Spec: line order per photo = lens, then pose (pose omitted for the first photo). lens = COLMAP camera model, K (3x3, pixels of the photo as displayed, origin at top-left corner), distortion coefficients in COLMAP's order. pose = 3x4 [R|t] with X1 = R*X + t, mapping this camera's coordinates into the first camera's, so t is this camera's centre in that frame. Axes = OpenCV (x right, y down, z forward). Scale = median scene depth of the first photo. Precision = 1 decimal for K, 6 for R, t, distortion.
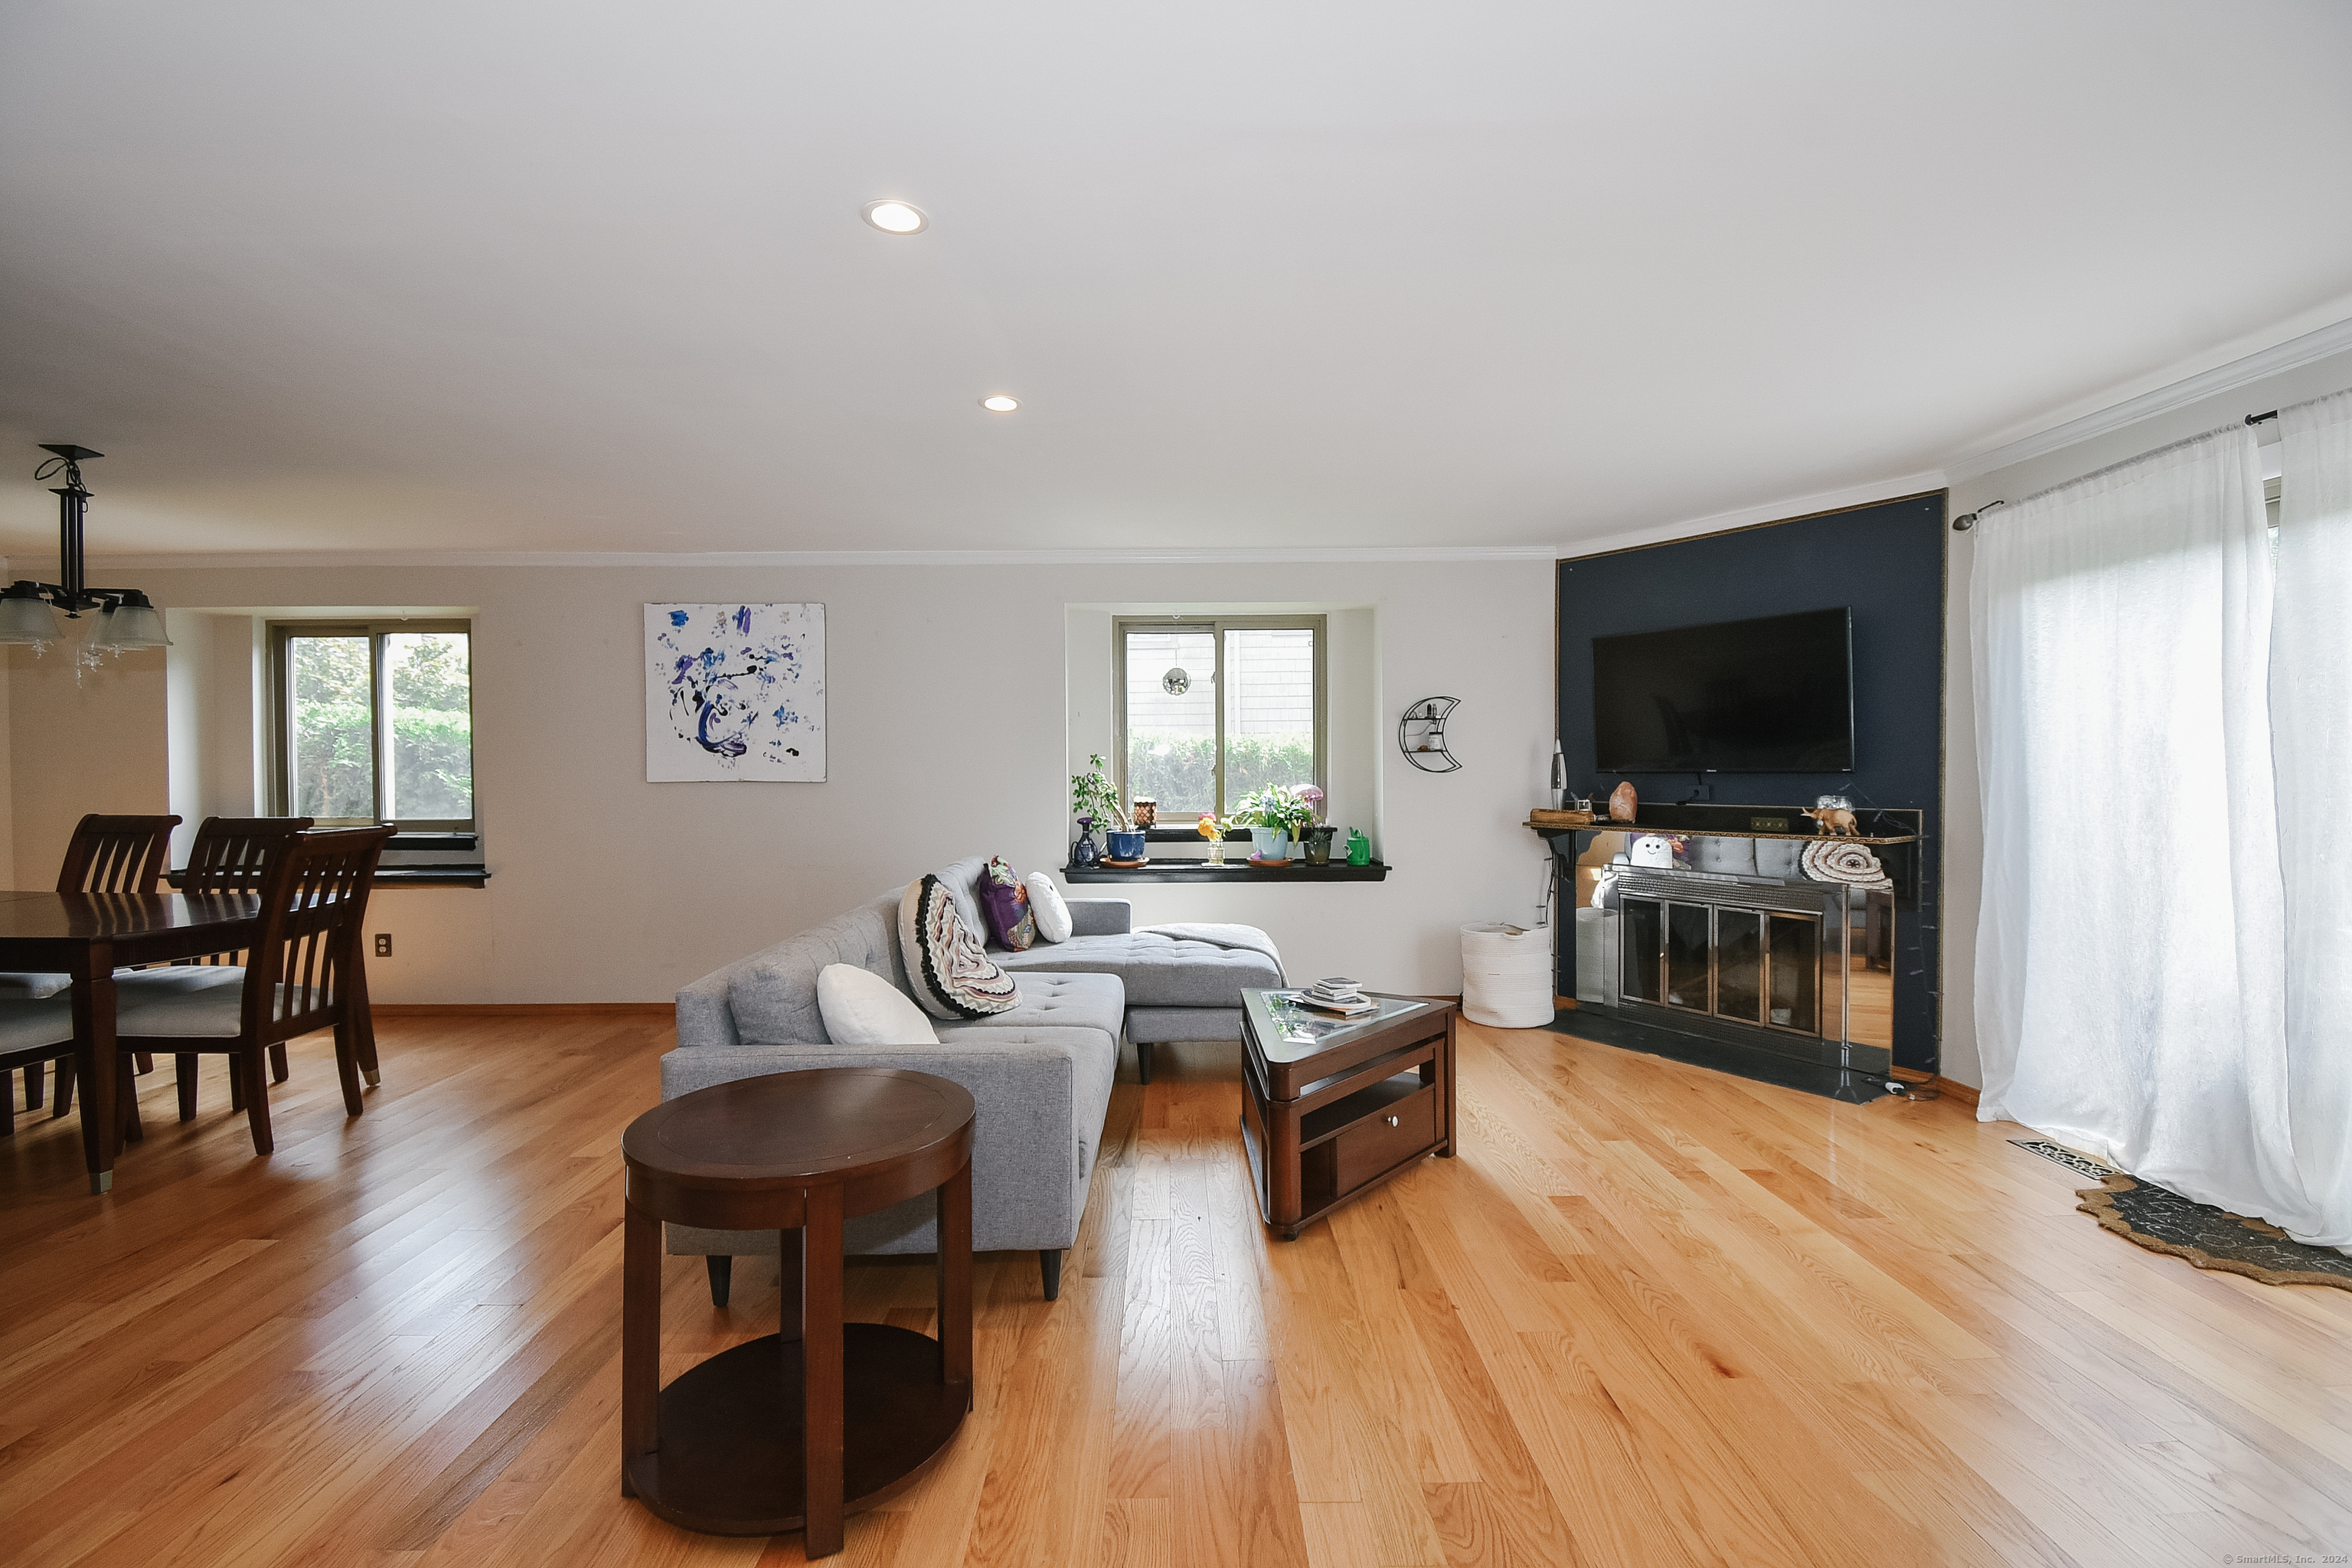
lens RADIAL K [[1050.1, 0, 1170.8], [0, 1050.1, 788.5], [0, 0, 1]] dist [0.029401, -0.031125]
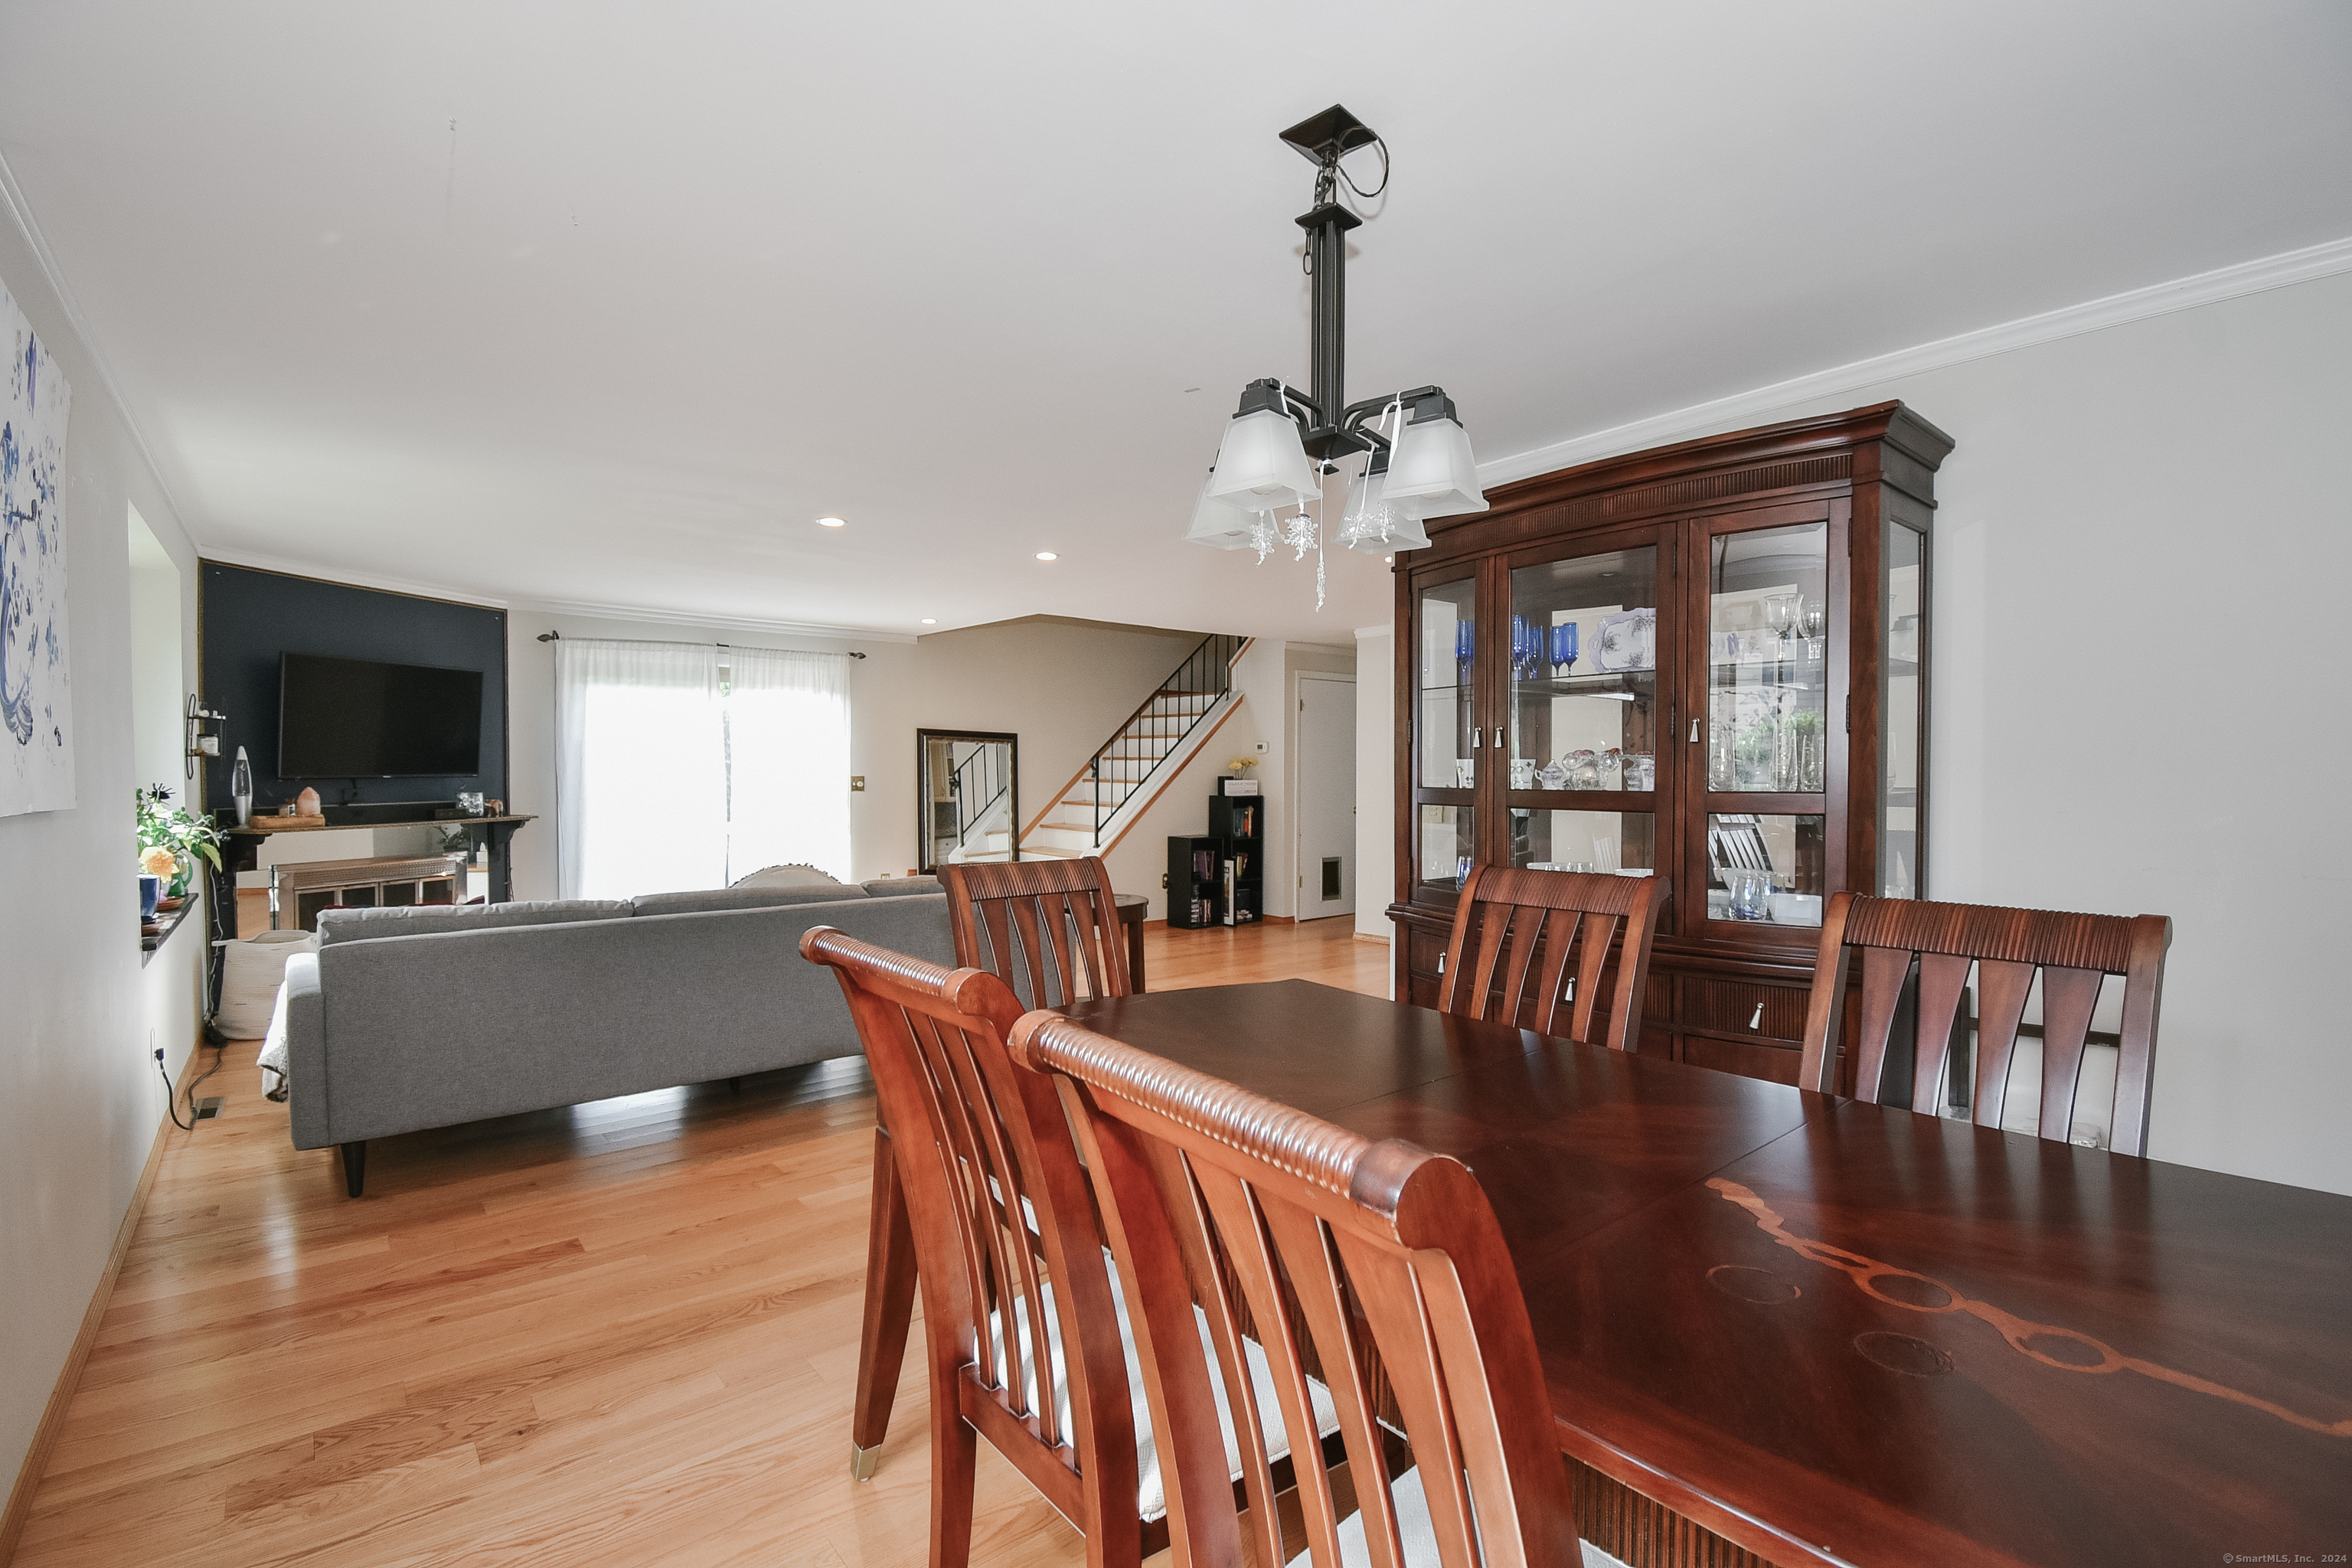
lens RADIAL K [[1050.1, 0, 1170.8], [0, 1050.1, 788.5], [0, 0, 1]] dist [0.029401, -0.031125]
pose [[-0.634879, -0.016782, 0.772429, -0.925292], [0.010052, 0.999500, 0.029977, -0.026975], [-0.772546, 0.026796, -0.634393, 0.926027]]
